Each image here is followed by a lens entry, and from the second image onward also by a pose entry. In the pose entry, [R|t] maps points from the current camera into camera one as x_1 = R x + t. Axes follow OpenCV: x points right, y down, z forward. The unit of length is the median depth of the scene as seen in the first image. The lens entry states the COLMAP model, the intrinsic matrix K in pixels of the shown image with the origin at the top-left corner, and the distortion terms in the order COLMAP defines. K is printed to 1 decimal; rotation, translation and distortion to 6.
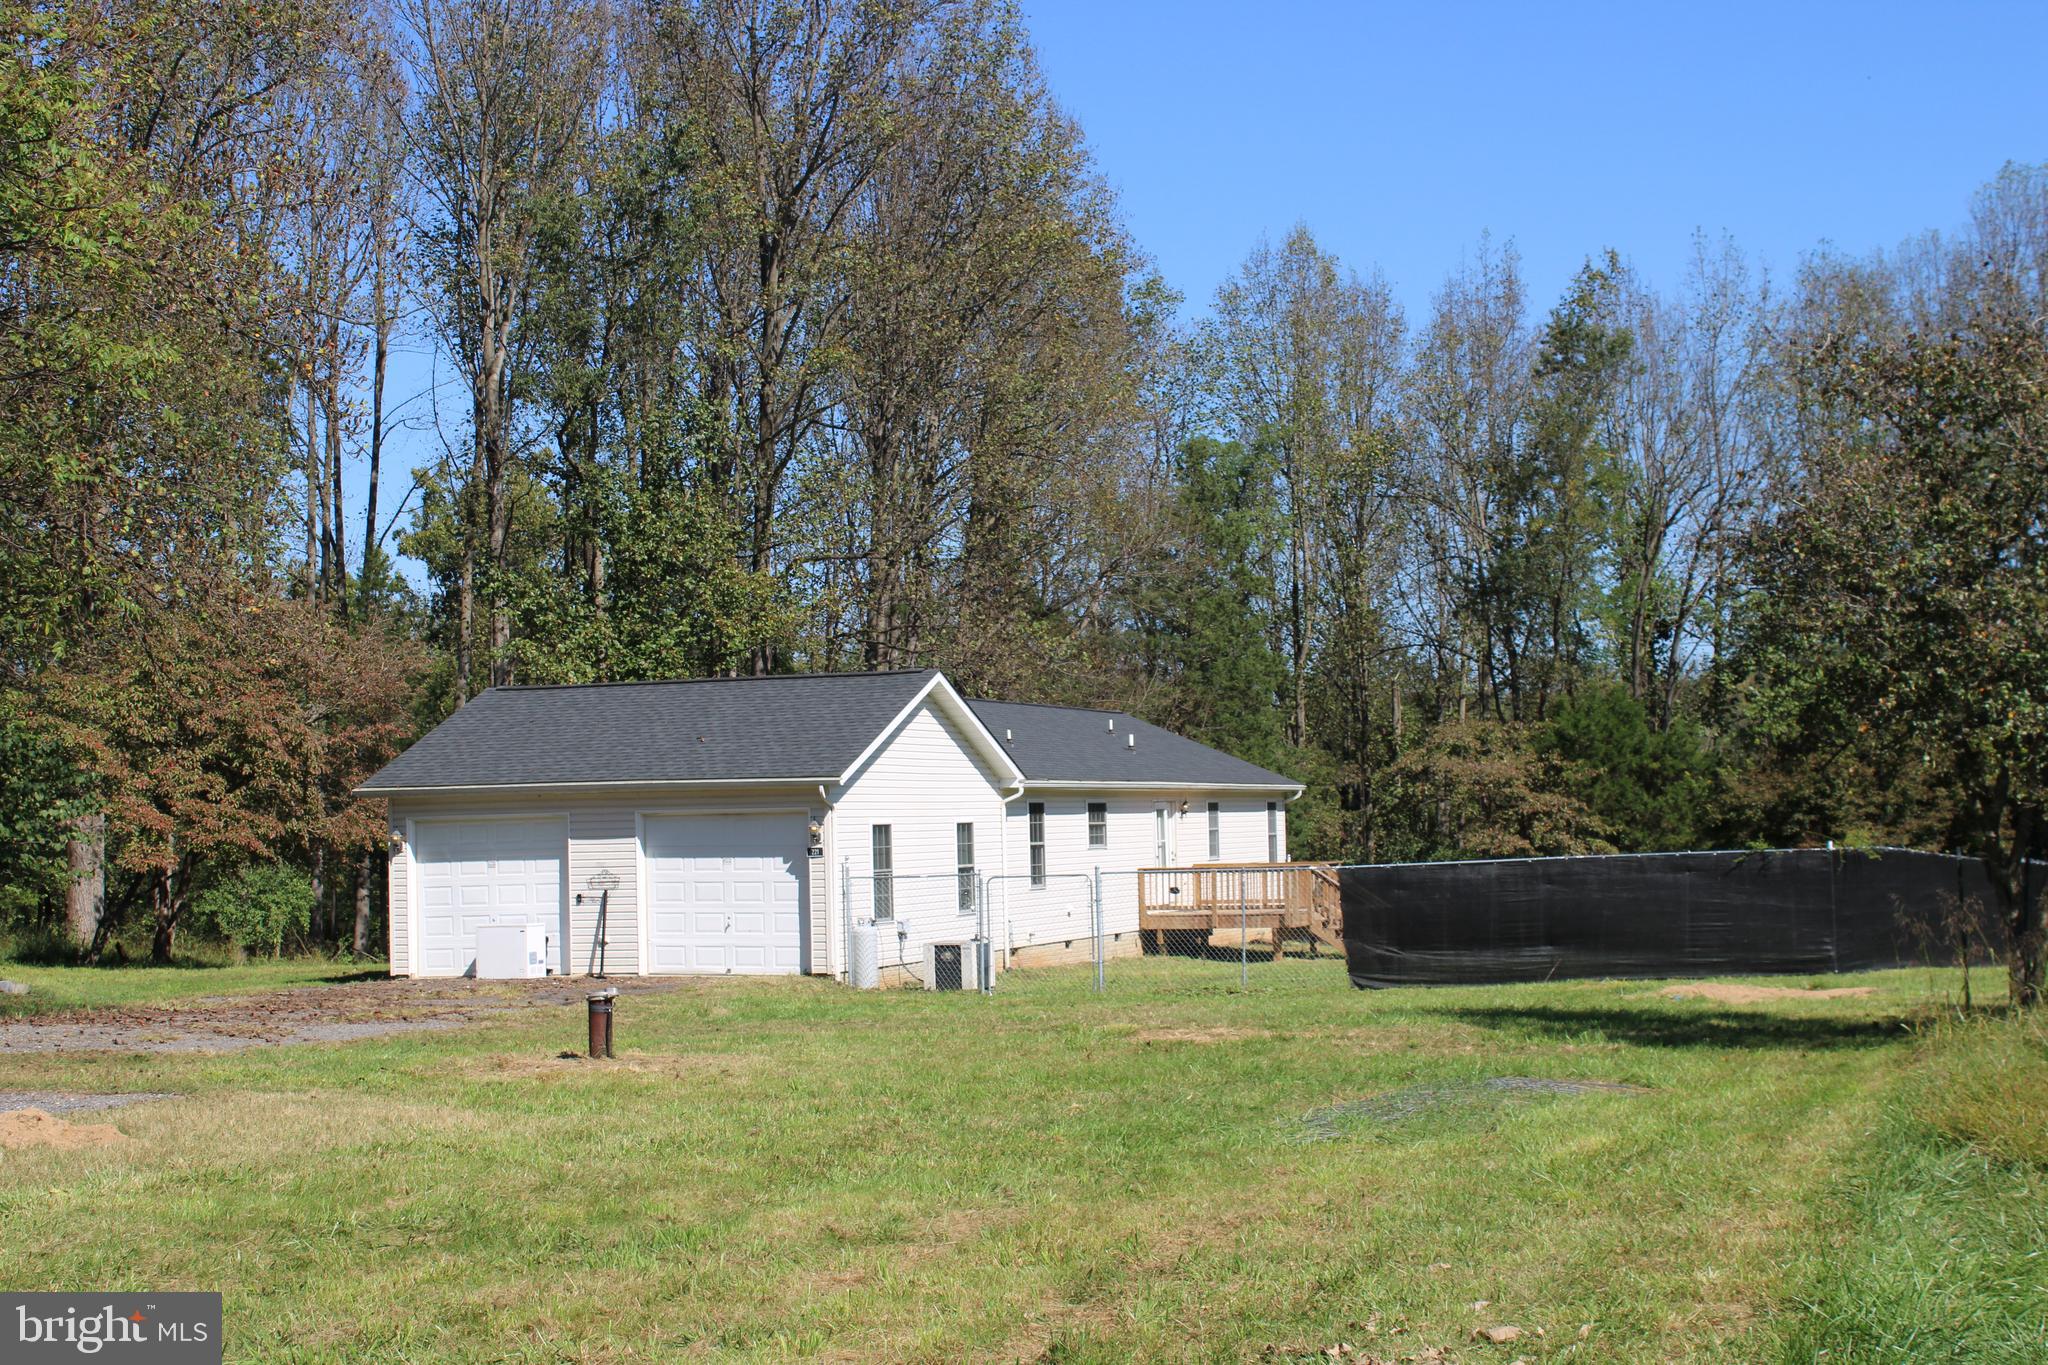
lens RADIAL K [[3086.3, 0, 1024.0], [0, 3086.3, 682.5], [0, 0, 1]] dist [-0.033845, -0.049898]
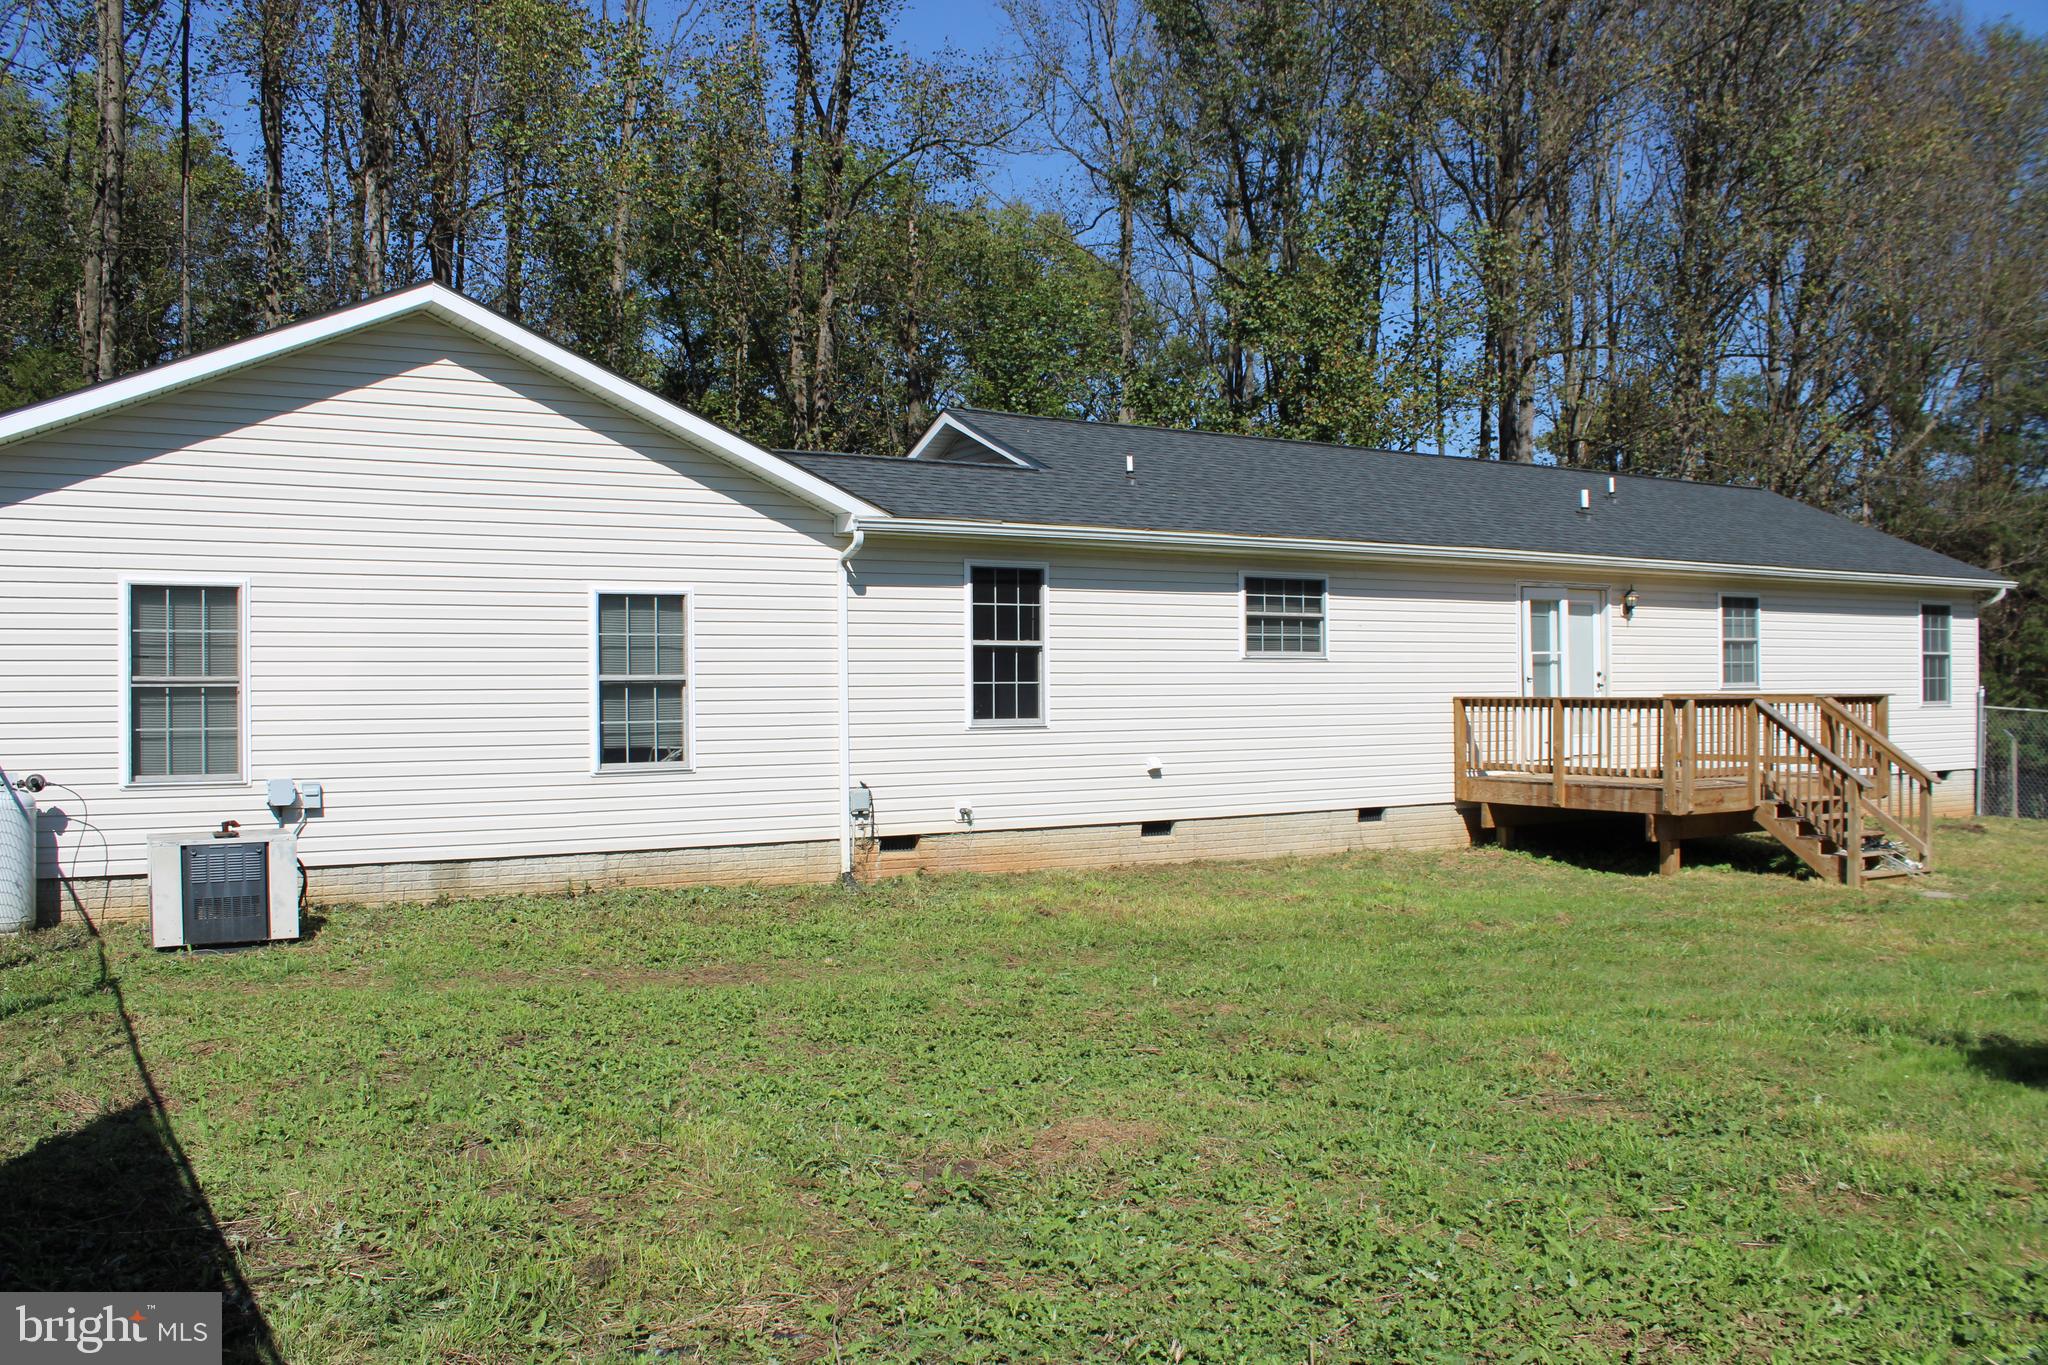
lens RADIAL K [[1625.0, 0, 1024.0], [0, 1625.0, 682.5], [0, 0, 1]] dist [-0.180277, 0.142654]
pose [[0.751264, 0.011295, -0.659906, 0.175600], [0.021712, 0.998889, 0.041815, 0.043068], [0.659645, -0.045742, 0.750184, 0.718569]]
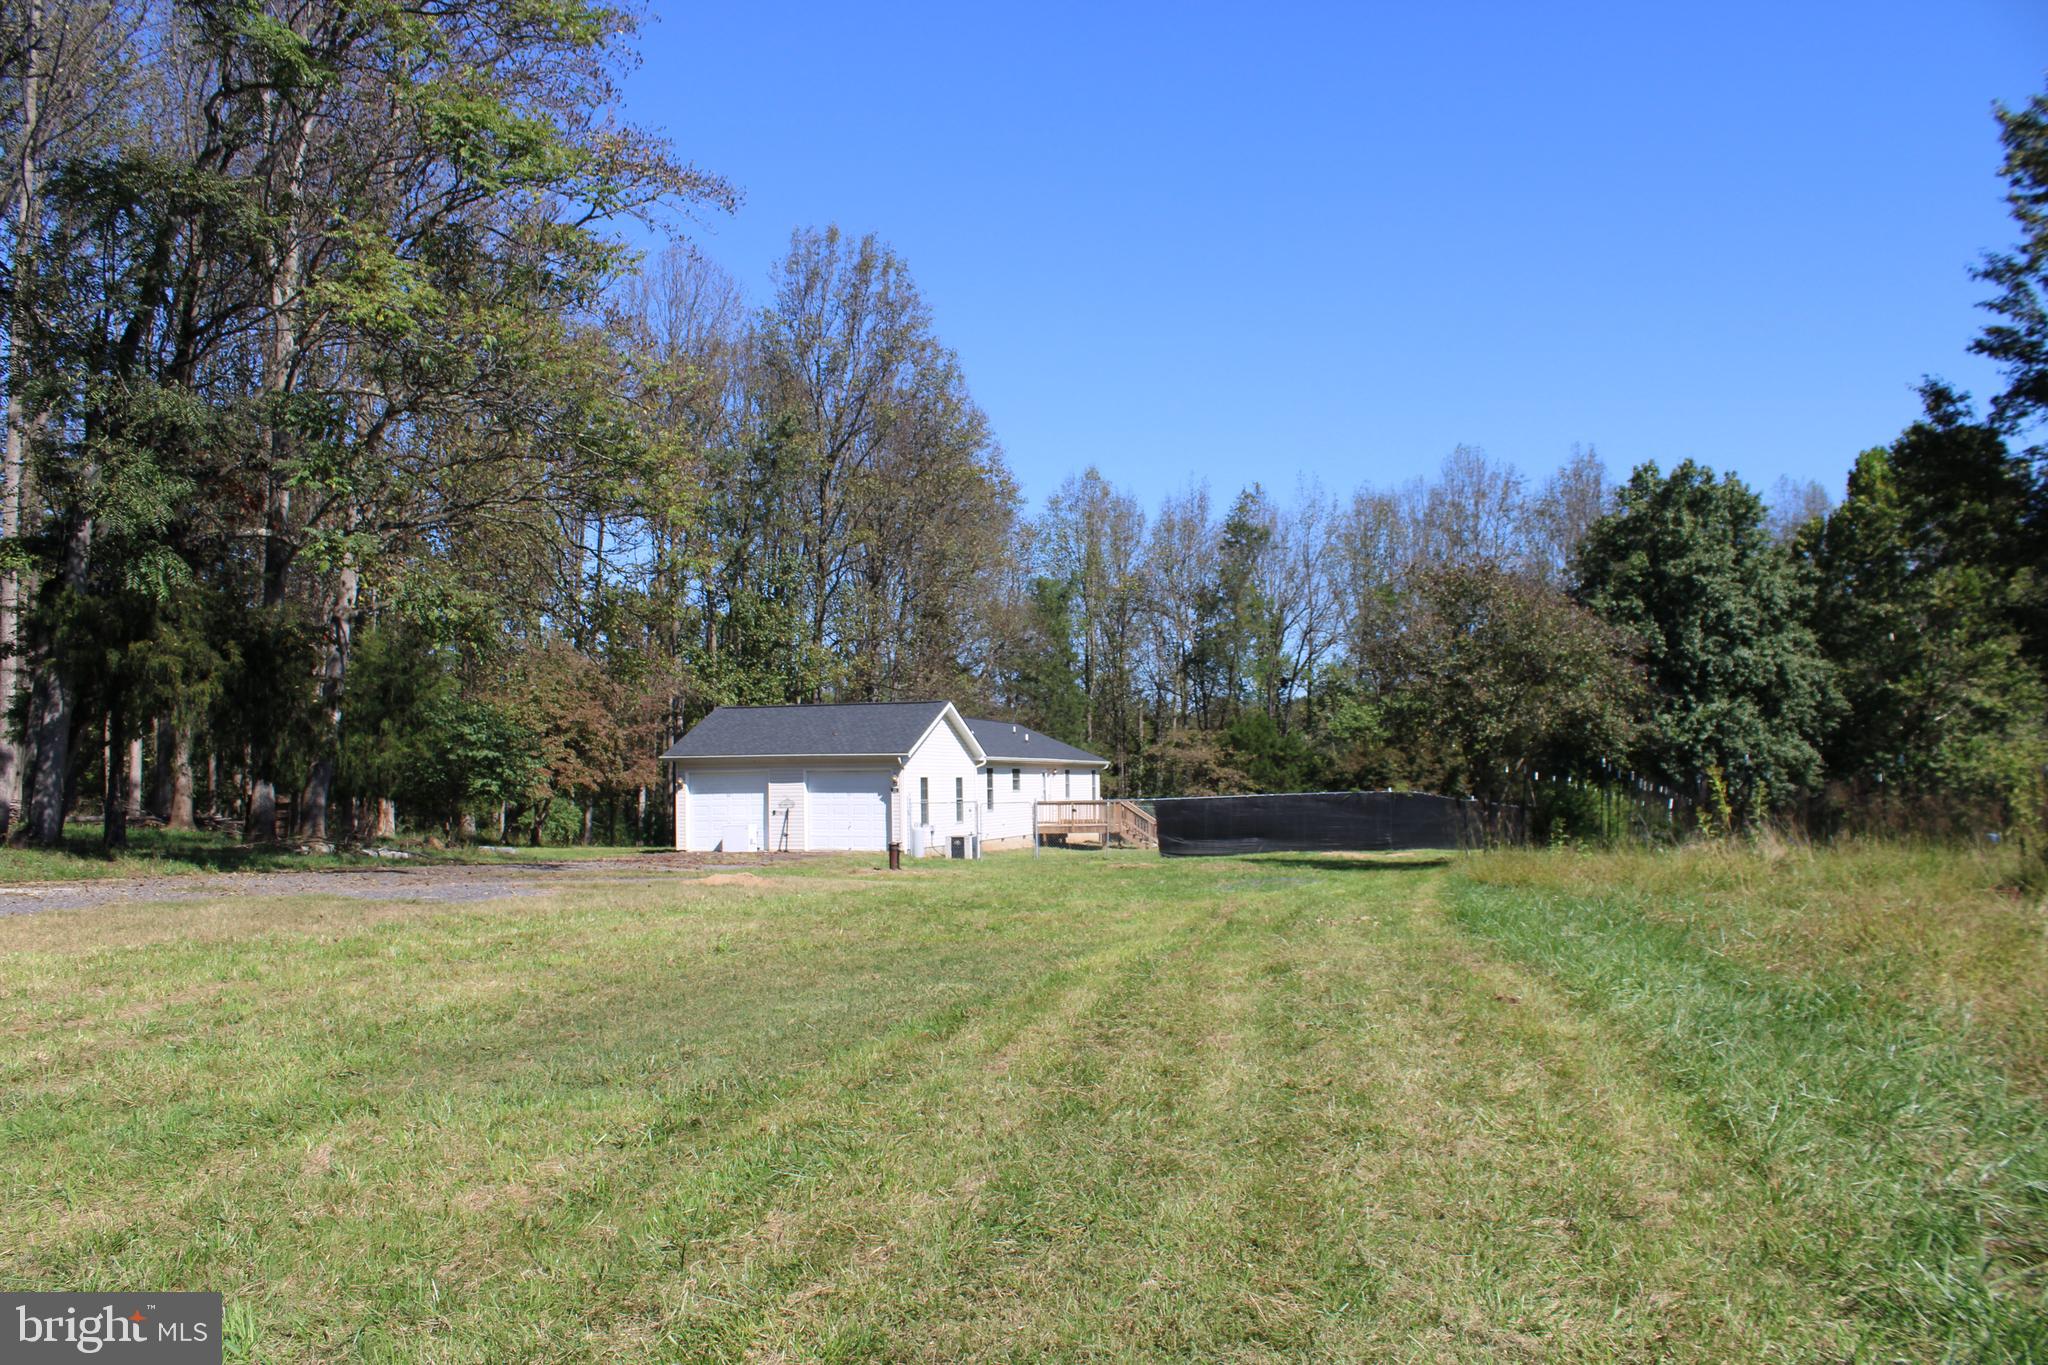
lens RADIAL K [[1773.1, 0, 1024.0], [0, 1773.1, 682.5], [0, 0, 1]] dist [-0.145739, -0.000544]
pose [[0.997163, 0.012915, 0.074151, -0.054016], [-0.011931, 0.999835, -0.013699, -0.000620], [-0.074315, 0.012776, 0.997153, -0.126743]]
